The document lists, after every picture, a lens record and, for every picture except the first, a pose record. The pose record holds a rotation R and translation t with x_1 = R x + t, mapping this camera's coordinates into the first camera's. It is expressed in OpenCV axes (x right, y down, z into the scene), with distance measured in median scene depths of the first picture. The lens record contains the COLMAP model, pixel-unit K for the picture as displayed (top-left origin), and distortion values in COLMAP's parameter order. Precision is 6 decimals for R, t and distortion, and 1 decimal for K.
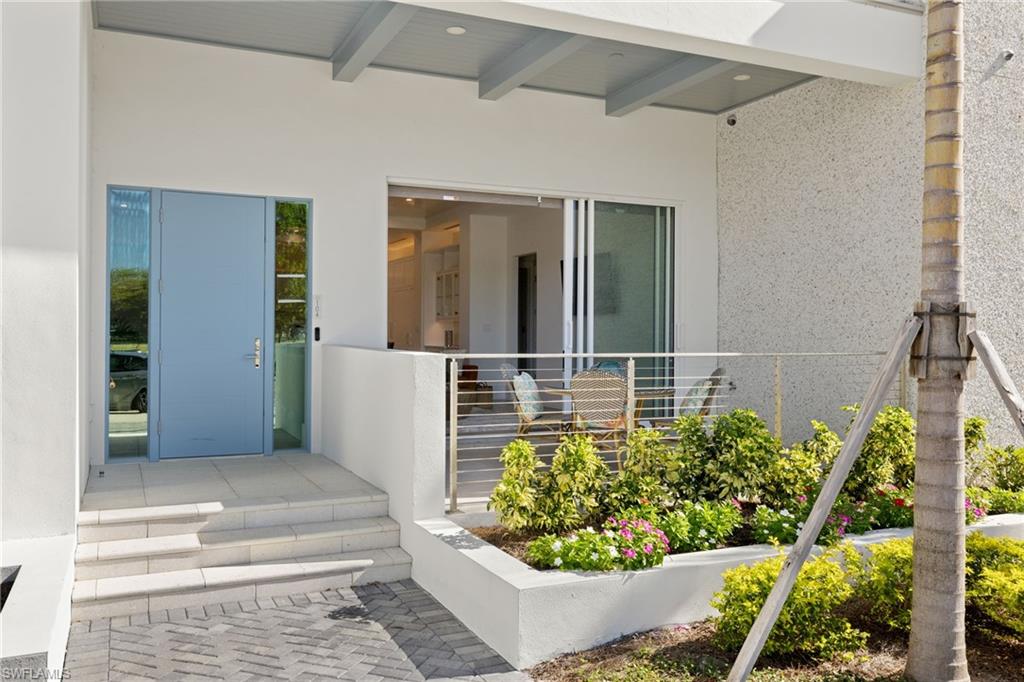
lens RADIAL K [[840.6, 0, 512.0], [0, 840.6, 341.0], [0, 0, 1]] dist [-0.005759, -0.001515]
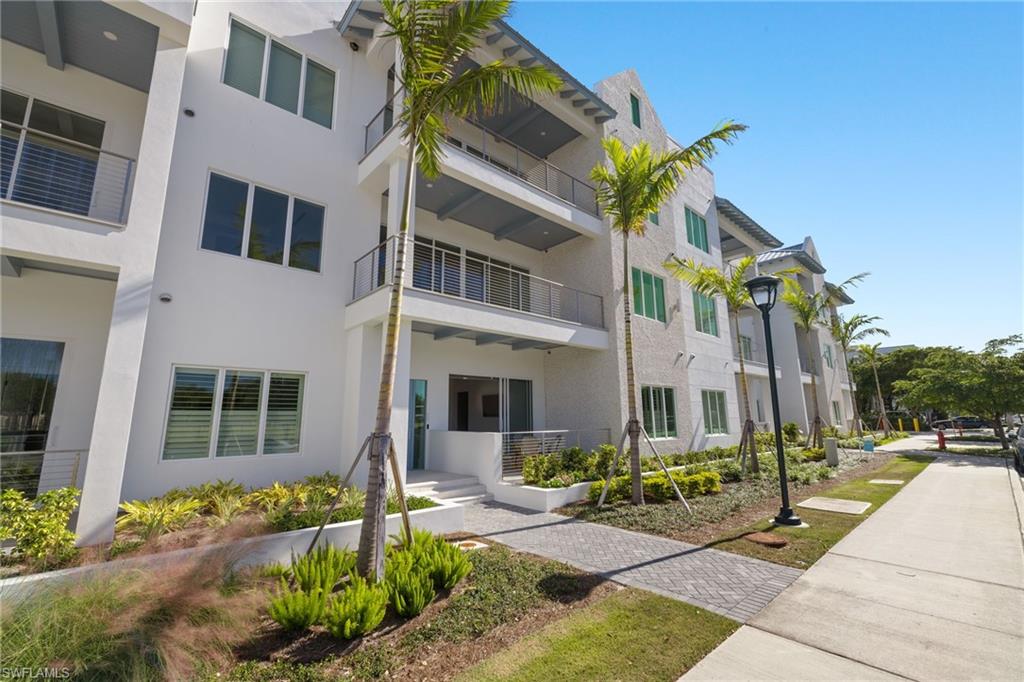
lens RADIAL K [[430.1, 0, 507.9], [0, 430.1, 333.5], [0, 0, 1]] dist [-0.002171, -0.000109]
pose [[0.956364, 0.043814, 0.288873, -0.411114], [0.015540, 0.979665, -0.200036, -0.021643], [-0.291763, 0.195797, 0.936236, -0.538288]]
